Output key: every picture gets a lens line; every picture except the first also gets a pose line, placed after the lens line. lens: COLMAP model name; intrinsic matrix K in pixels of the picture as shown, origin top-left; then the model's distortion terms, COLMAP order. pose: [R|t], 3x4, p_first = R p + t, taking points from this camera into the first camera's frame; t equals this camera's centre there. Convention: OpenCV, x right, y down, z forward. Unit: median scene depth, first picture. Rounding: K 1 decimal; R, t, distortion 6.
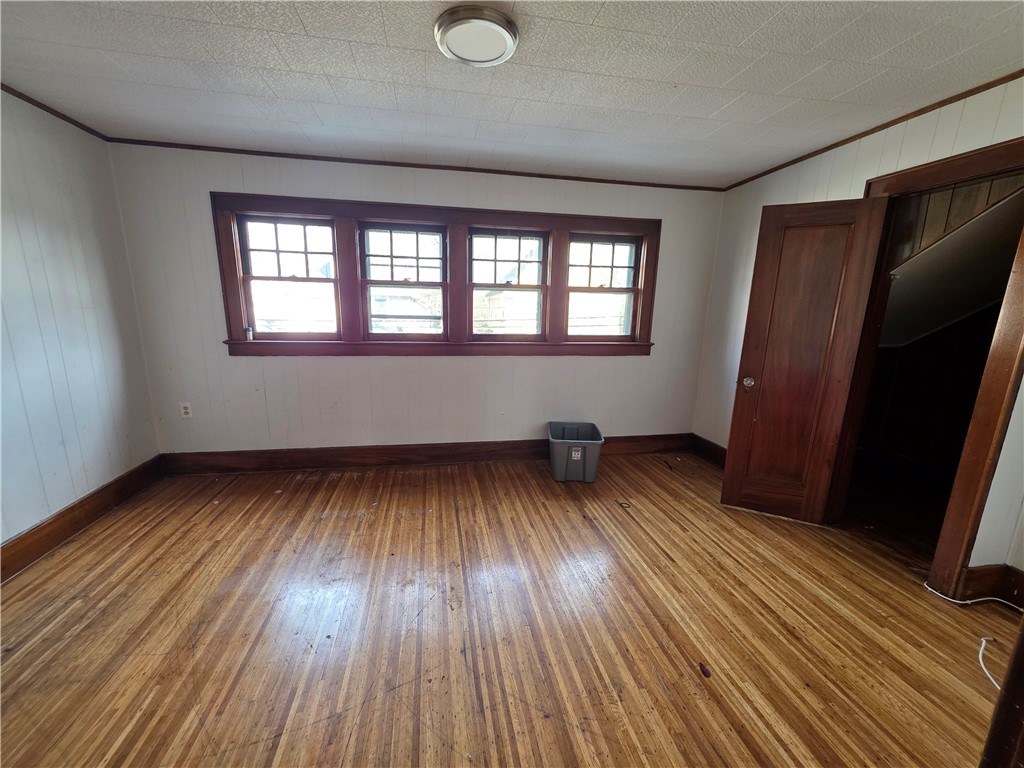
lens RADIAL K [[406.3, 0, 511.6], [0, 406.3, 391.1], [0, 0, 1]] dist [0.000370, 0.000216]
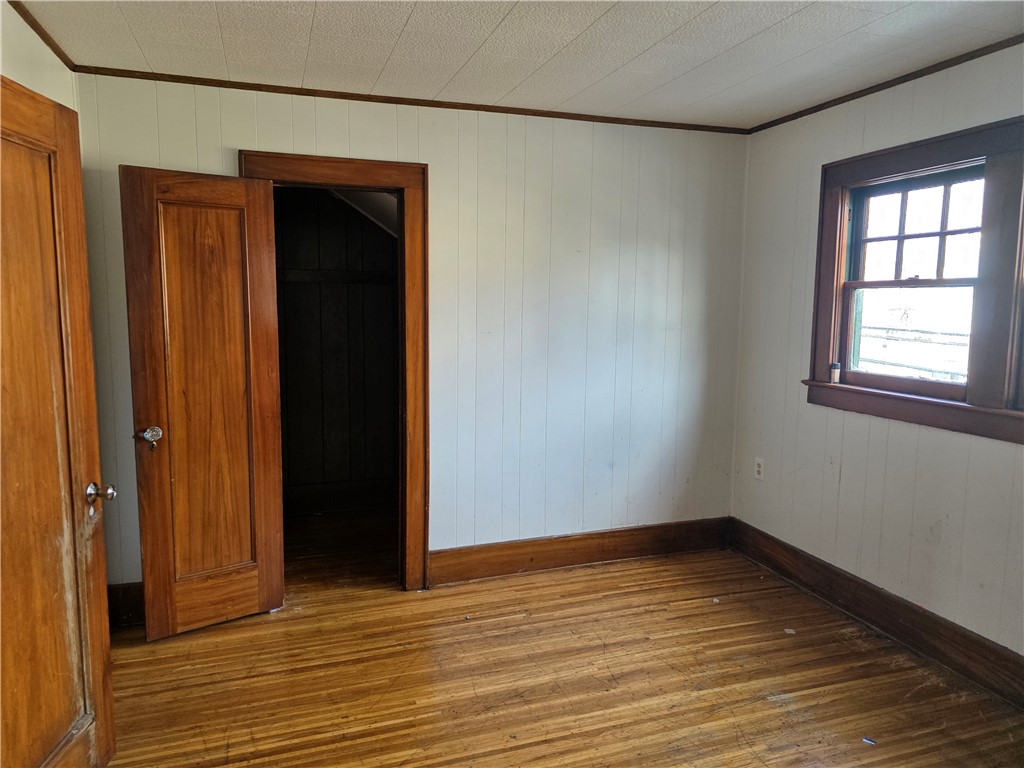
lens RADIAL K [[692.6, 0, 511.1], [0, 692.6, 376.5], [0, 0, 1]] dist [0.036243, -0.025831]
pose [[0.140324, 0.090146, -0.985993, 0.380493], [-0.210443, 0.975808, 0.059265, -0.102824], [0.967483, 0.199179, 0.155900, 0.382306]]
